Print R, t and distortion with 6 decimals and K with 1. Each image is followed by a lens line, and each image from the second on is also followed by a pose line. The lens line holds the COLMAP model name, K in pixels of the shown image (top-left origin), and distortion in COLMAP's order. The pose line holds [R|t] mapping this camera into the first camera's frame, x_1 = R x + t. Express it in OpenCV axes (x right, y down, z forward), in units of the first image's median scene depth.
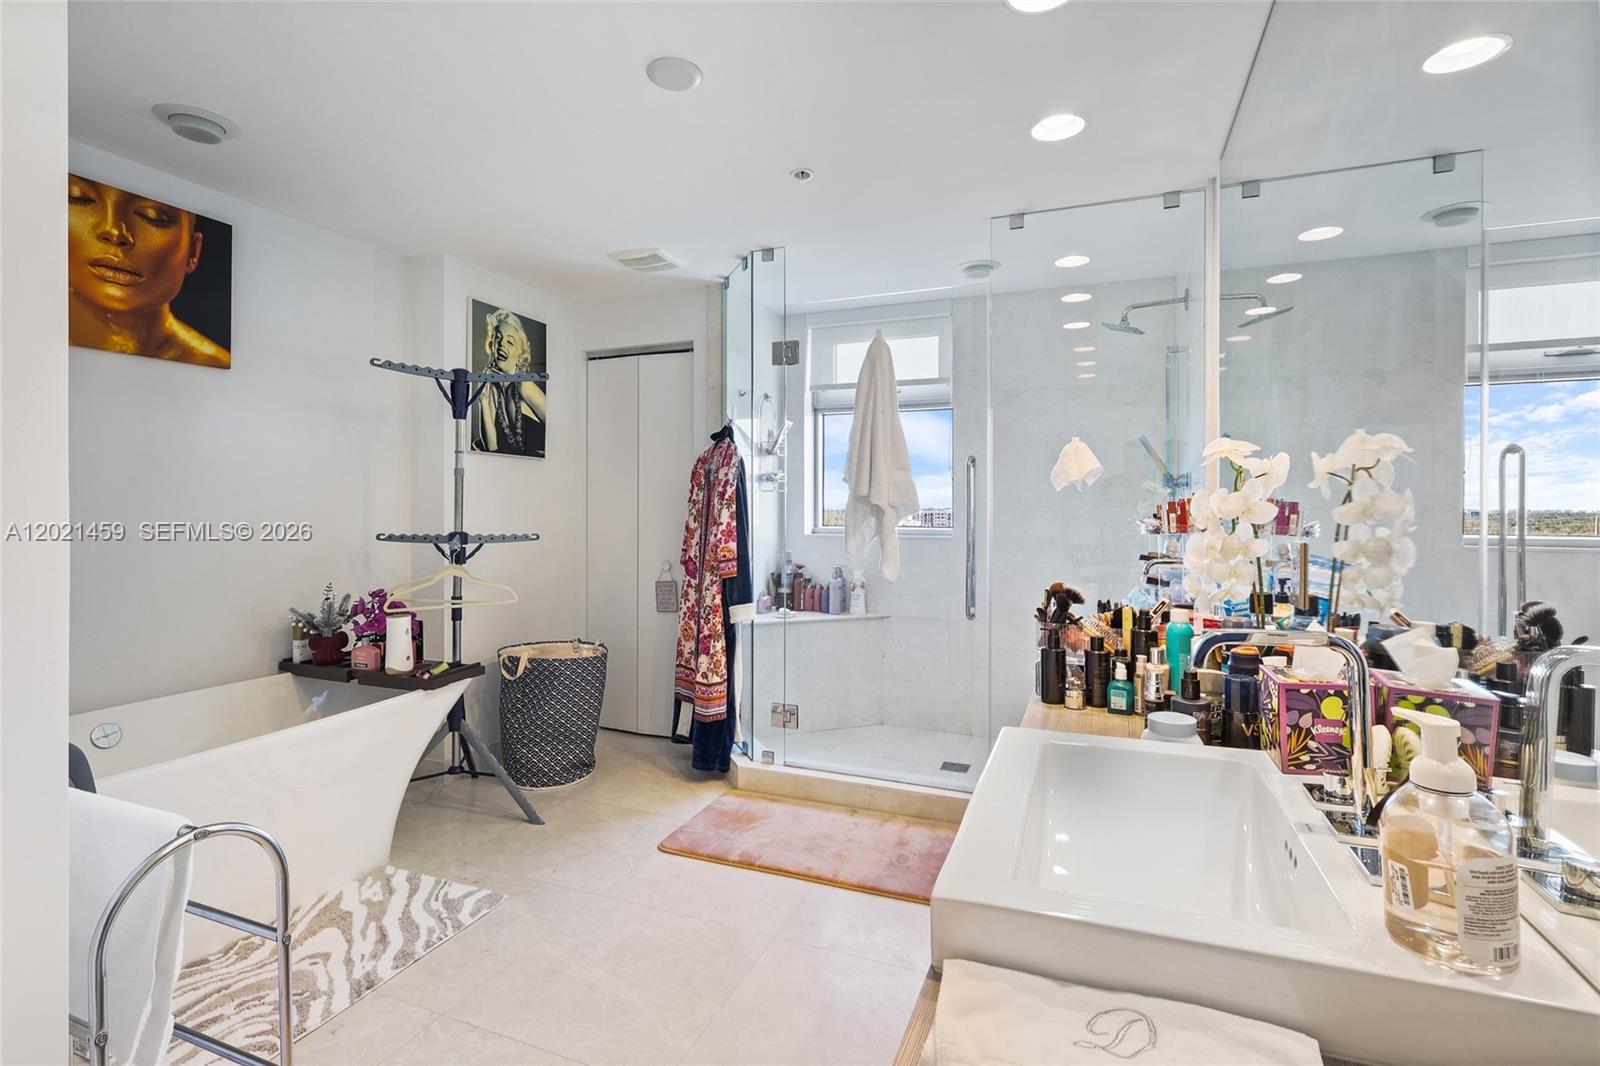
lens RADIAL K [[758.3, 0, 798.7], [0, 758.3, 507.4], [0, 0, 1]] dist [-0.001116, 0.003061]
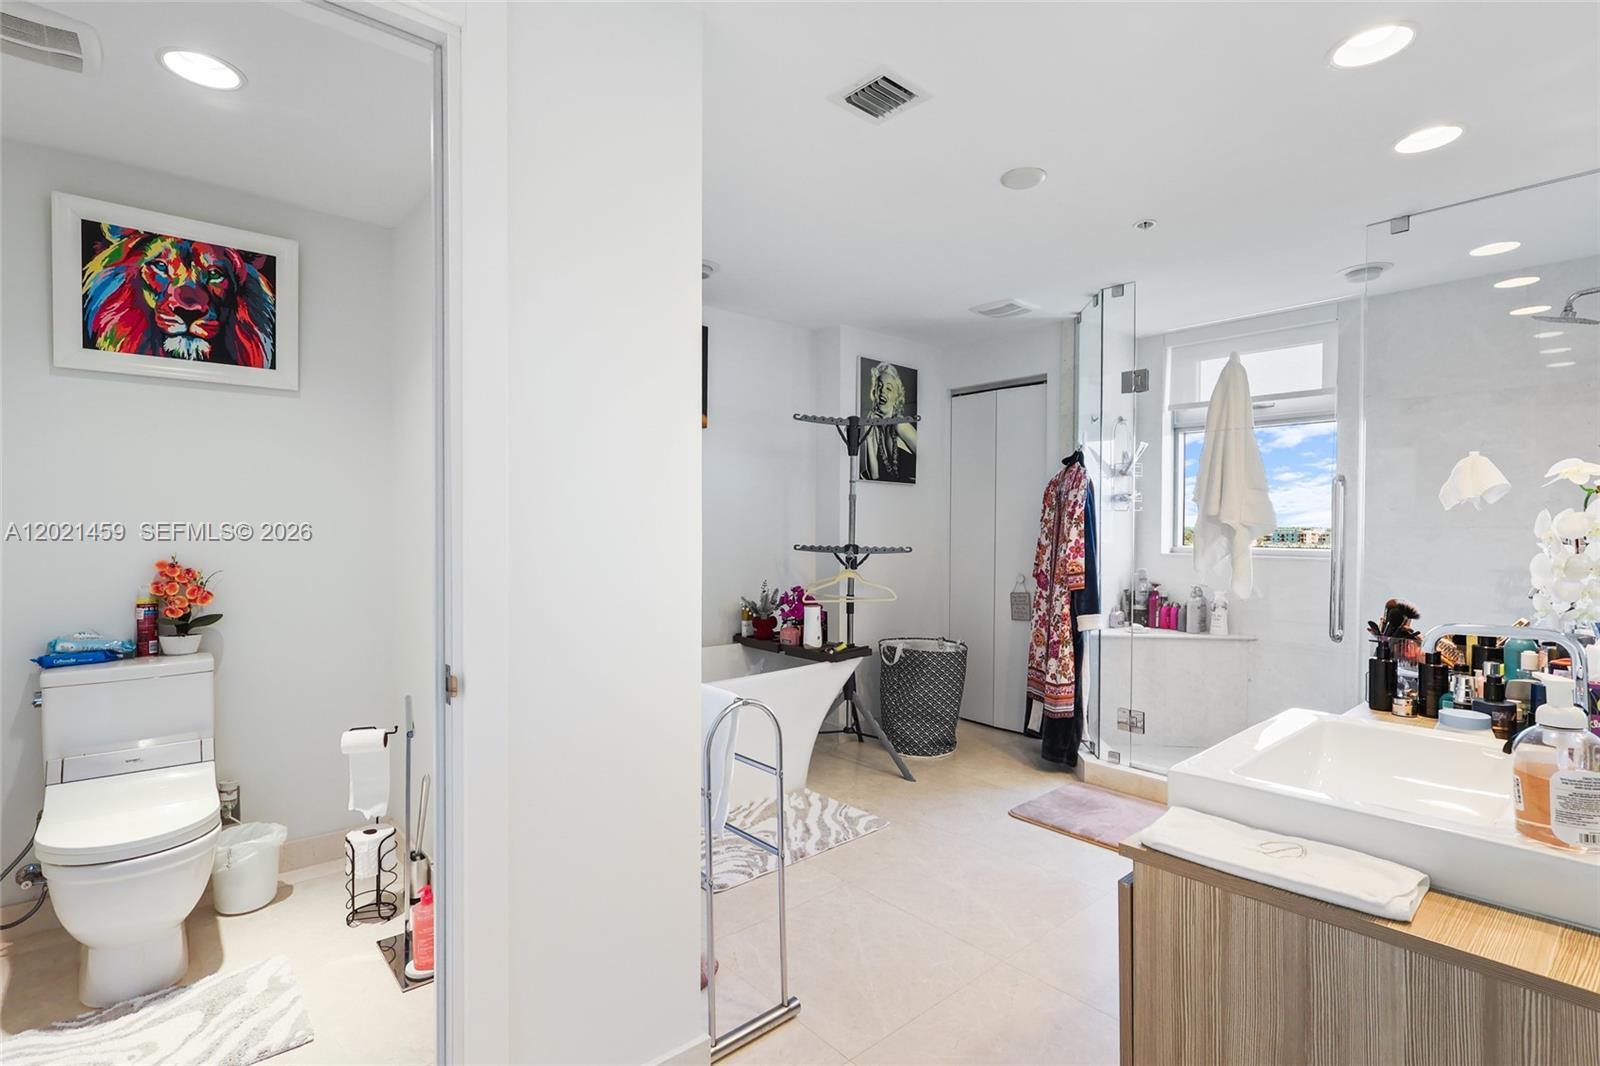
lens RADIAL K [[758.3, 0, 797.2], [0, 758.3, 531.7], [0, 0, 1]] dist [-0.001116, 0.003061]
pose [[0.891886, 0.007779, -0.452194, 0.044324], [-0.004575, 0.999956, 0.008178, 0.001086], [0.452238, -0.005226, 0.891882, -0.172119]]
